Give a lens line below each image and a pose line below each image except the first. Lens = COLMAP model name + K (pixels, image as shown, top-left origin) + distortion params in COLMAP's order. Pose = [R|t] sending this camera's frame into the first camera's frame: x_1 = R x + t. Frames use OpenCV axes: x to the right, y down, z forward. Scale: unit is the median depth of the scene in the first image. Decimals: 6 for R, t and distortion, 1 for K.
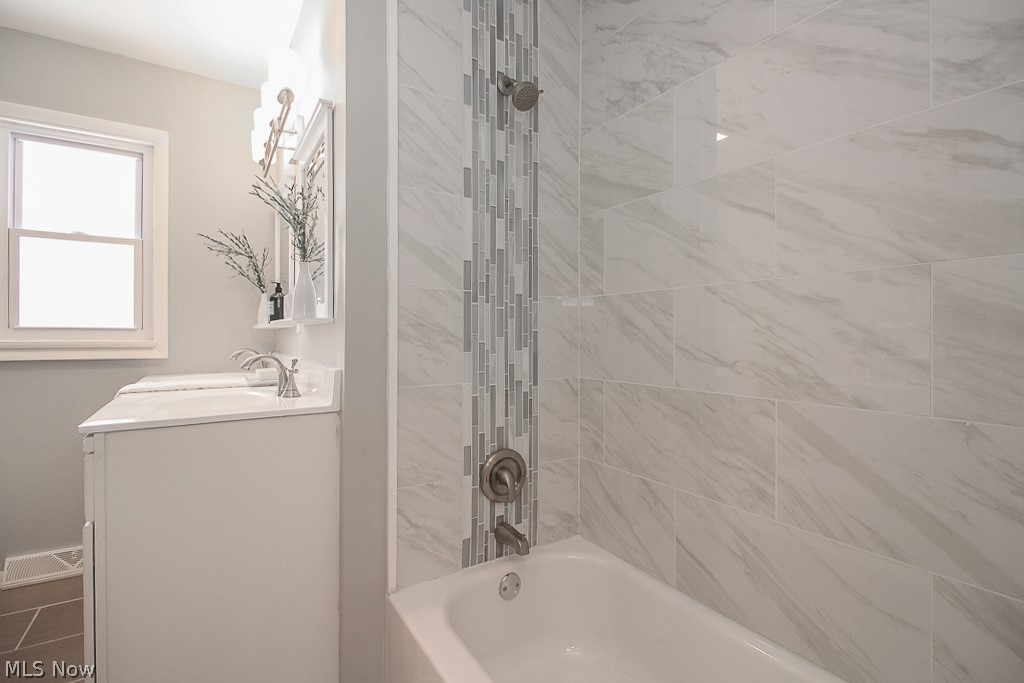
lens RADIAL K [[476.2, 0, 511.4], [0, 476.2, 336.1], [0, 0, 1]] dist [0.008031, -0.009469]
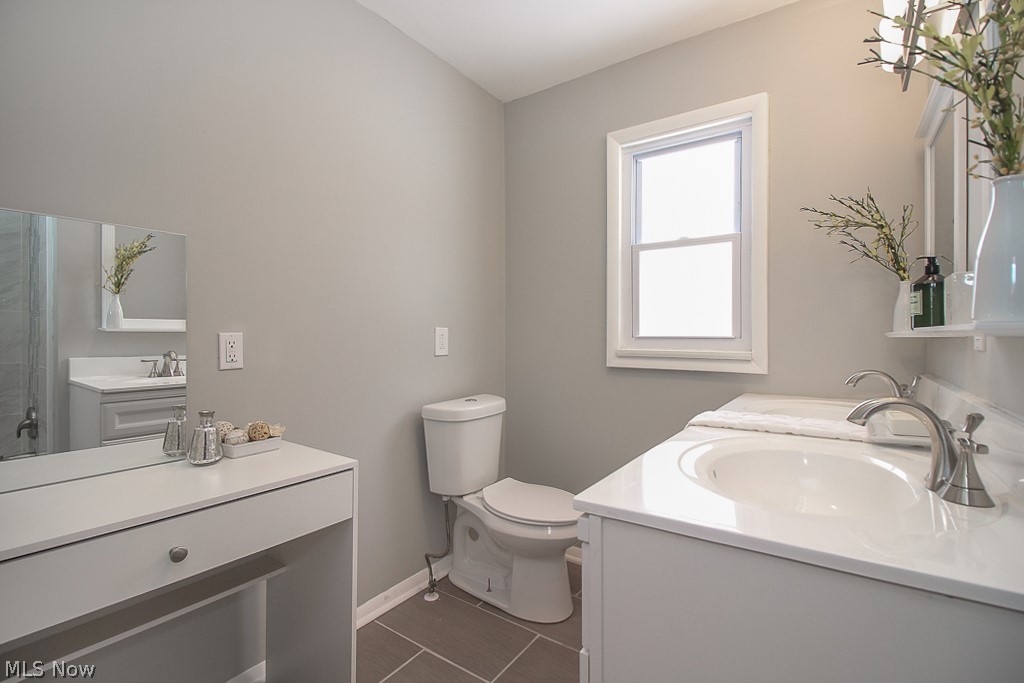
lens RADIAL K [[476.2, 0, 511.4], [0, 476.2, 336.1], [0, 0, 1]] dist [0.008031, -0.009469]
pose [[0.383111, -0.000962, -0.923702, -0.158774], [-0.000274, 0.999999, -0.001155, -0.018327], [0.923702, 0.000696, 0.383111, 0.324781]]
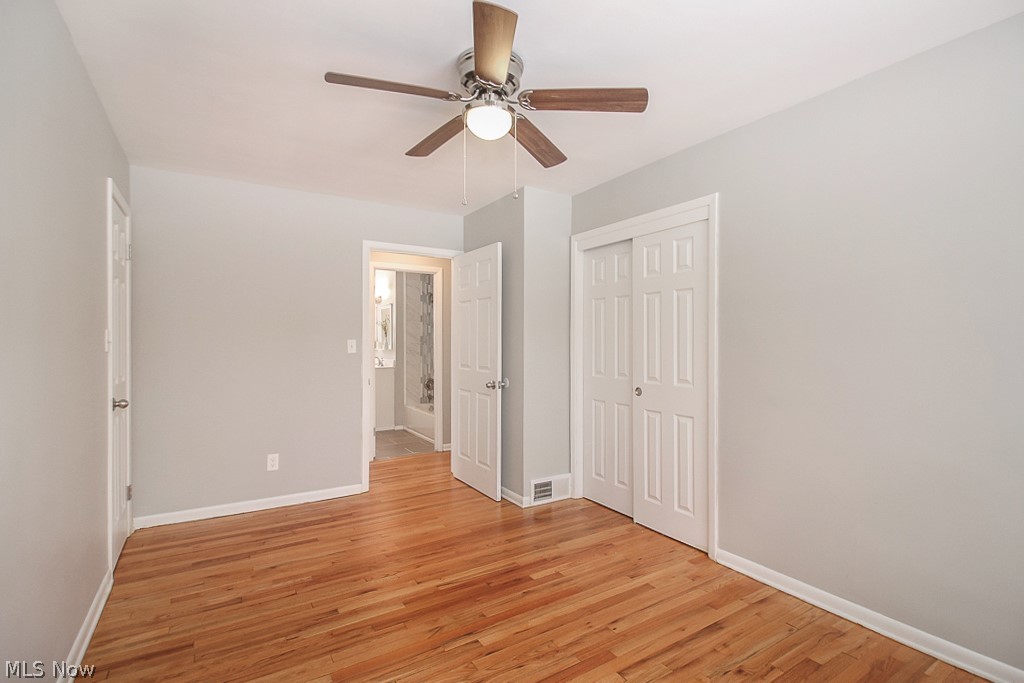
lens RADIAL K [[476.2, 0, 511.4], [0, 476.2, 336.1], [0, 0, 1]] dist [0.008031, -0.009469]
pose [[0.999986, -0.003090, -0.004201, 0.445578], [0.003066, 0.999979, -0.005735, -0.074317], [0.004219, 0.005722, 0.999975, -2.007409]]
